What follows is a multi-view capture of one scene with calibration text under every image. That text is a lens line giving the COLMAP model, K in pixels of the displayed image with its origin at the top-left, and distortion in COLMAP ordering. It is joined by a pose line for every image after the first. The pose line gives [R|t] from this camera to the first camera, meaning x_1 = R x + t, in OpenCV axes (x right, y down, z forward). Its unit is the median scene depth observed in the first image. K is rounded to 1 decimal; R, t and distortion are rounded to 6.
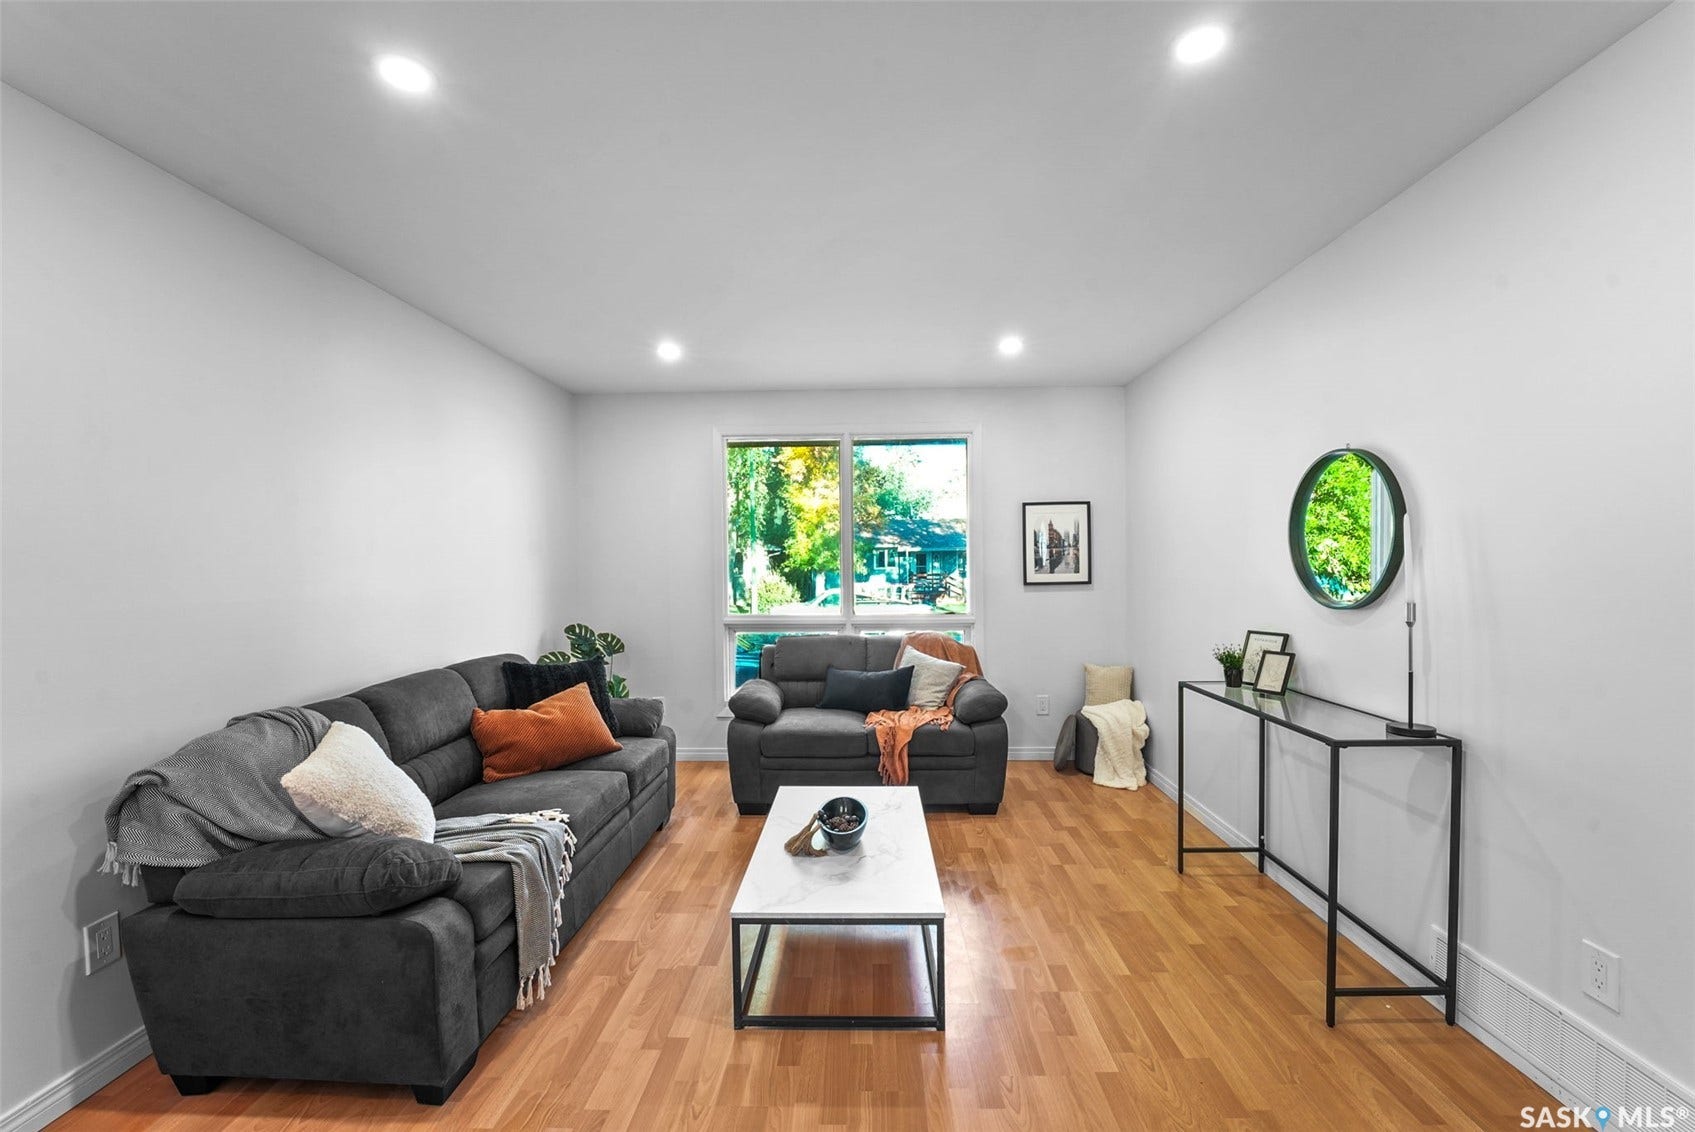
lens RADIAL K [[688.8, 0, 912.8], [0, 688.8, 555.9], [0, 0, 1]] dist [-0.026442, 0.002305]
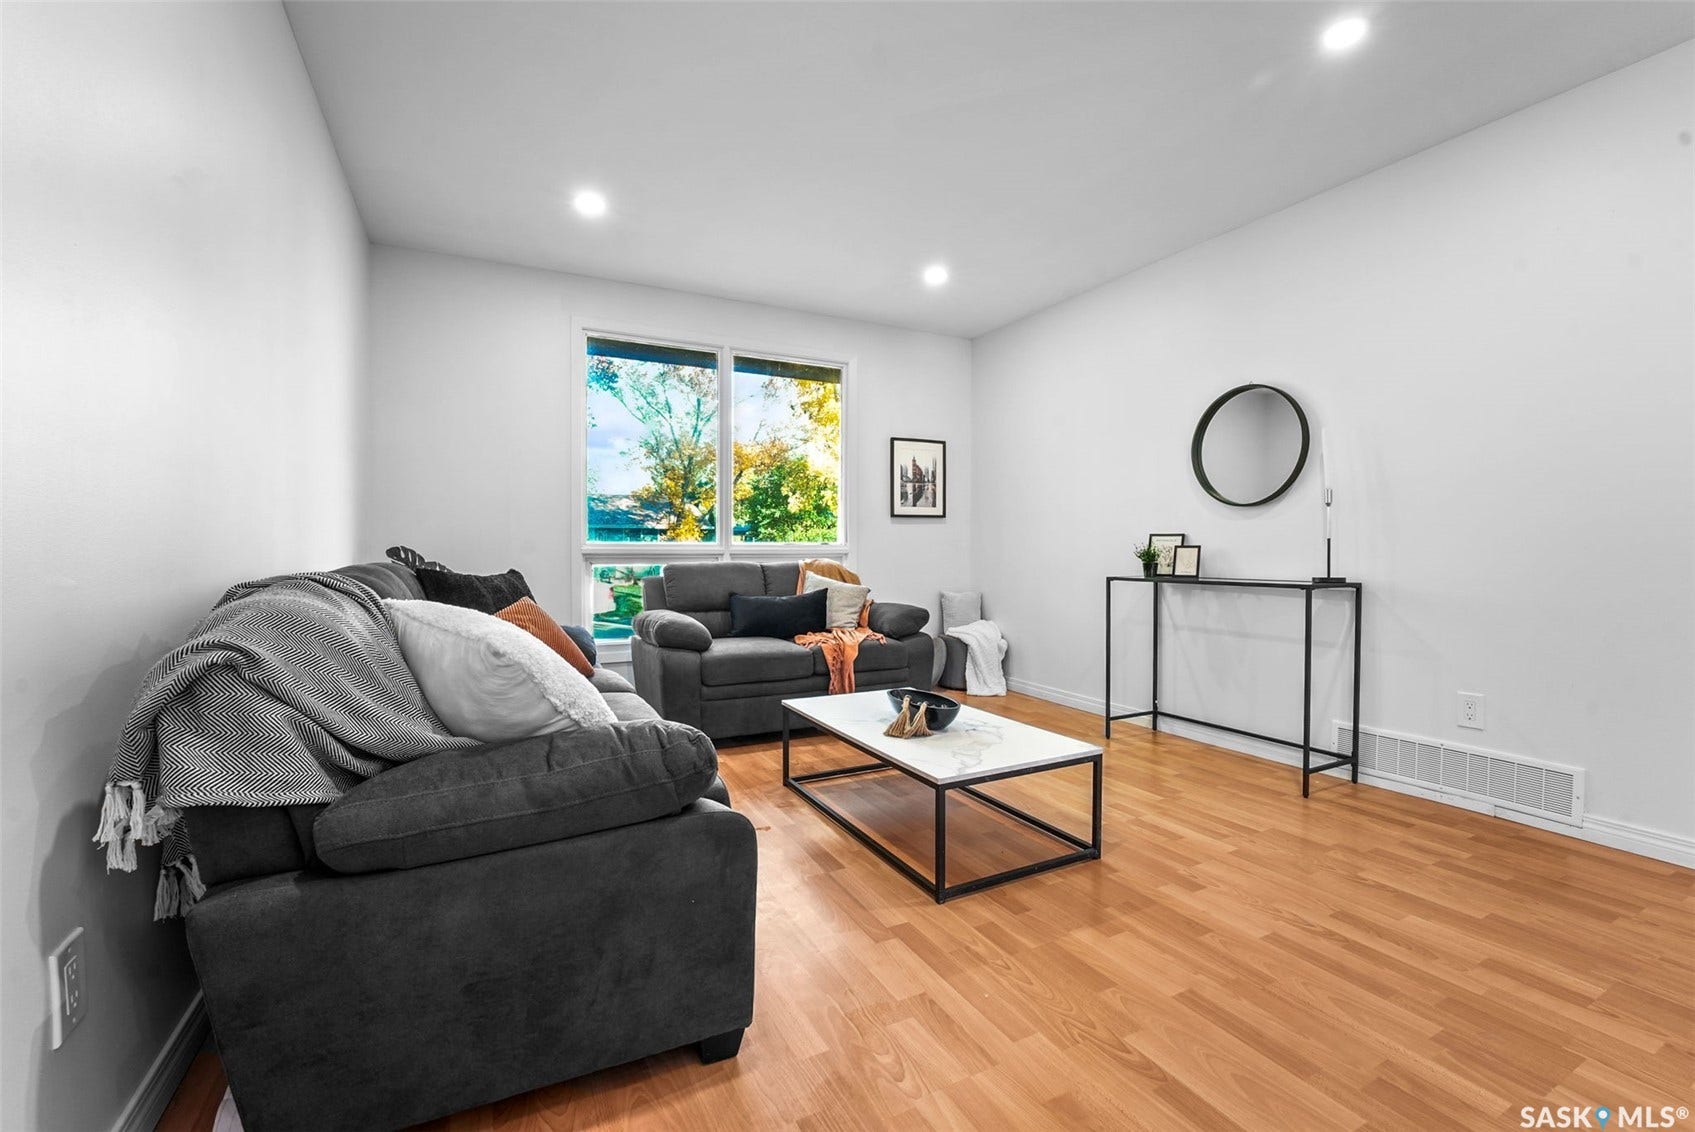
lens RADIAL K [[688.8, 0, 882.1], [0, 688.8, 548.2], [0, 0, 1]] dist [-0.026442, 0.002305]
pose [[0.881466, 0.003549, 0.472235, -0.434356], [-0.004349, 0.999990, 0.000603, 0.113236], [-0.472228, -0.002586, 0.881473, 0.113739]]
